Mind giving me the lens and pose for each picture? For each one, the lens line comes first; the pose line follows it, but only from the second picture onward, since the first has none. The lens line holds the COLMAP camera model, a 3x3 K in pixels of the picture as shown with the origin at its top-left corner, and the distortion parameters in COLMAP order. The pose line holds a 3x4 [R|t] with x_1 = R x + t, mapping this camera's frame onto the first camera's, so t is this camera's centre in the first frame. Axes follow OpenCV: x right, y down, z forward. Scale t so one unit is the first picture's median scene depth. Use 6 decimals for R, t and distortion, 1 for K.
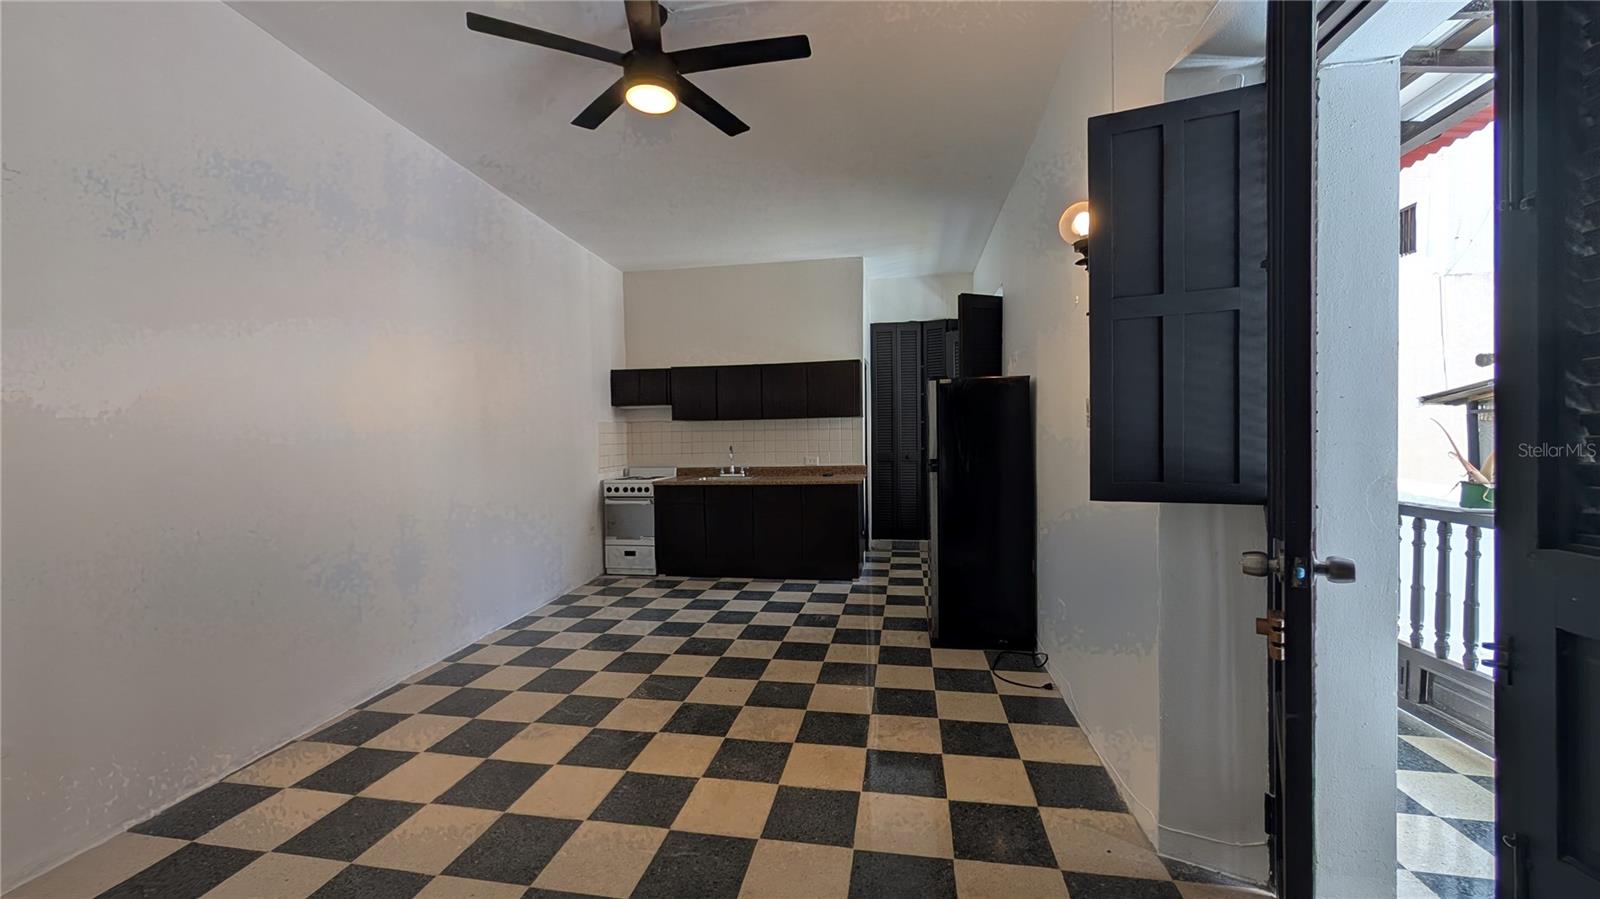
lens RADIAL K [[596.4, 0, 802.1], [0, 596.4, 450.8], [0, 0, 1]] dist [0.001154, 0.000404]
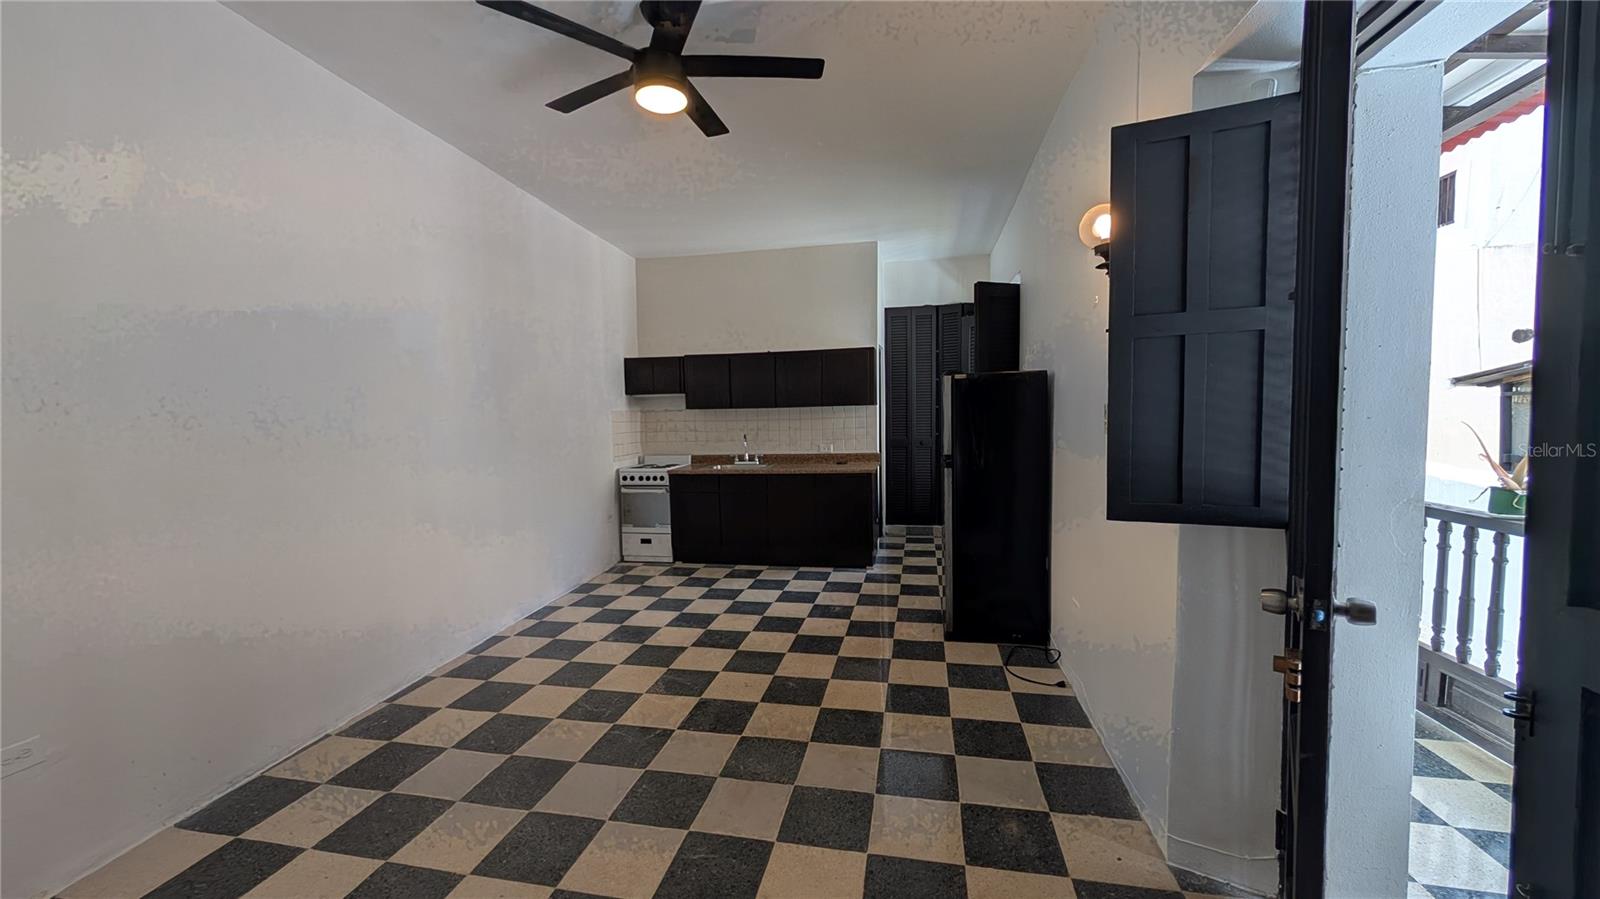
lens RADIAL K [[596.4, 0, 802.6], [0, 596.4, 452.0], [0, 0, 1]] dist [0.001154, 0.000404]
pose [[0.999740, -0.002925, -0.022626, 0.000143], [0.003898, 0.999064, 0.043080, -0.047248], [0.022479, -0.043157, 0.998815, 0.001161]]
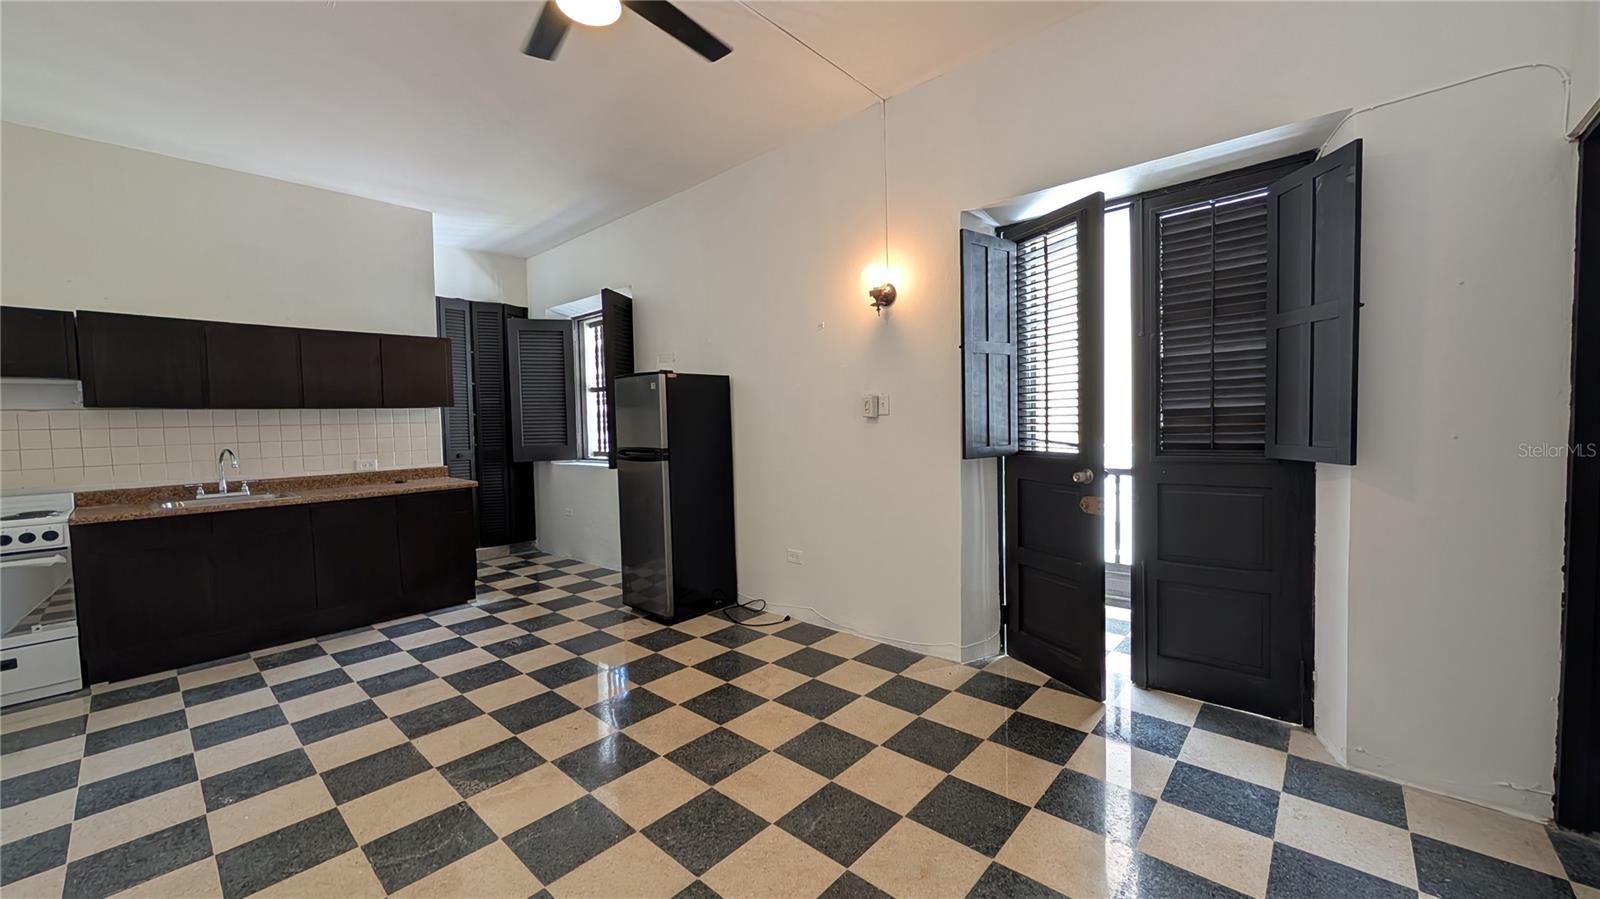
lens RADIAL K [[596.4, 0, 800.4], [0, 596.4, 446.5], [0, 0, 1]] dist [0.001154, 0.000404]
pose [[0.537731, -0.034980, 0.842390, -0.745319], [0.036144, 0.999177, 0.018418, -0.000973], [-0.842341, 0.020544, 0.538553, 0.310337]]
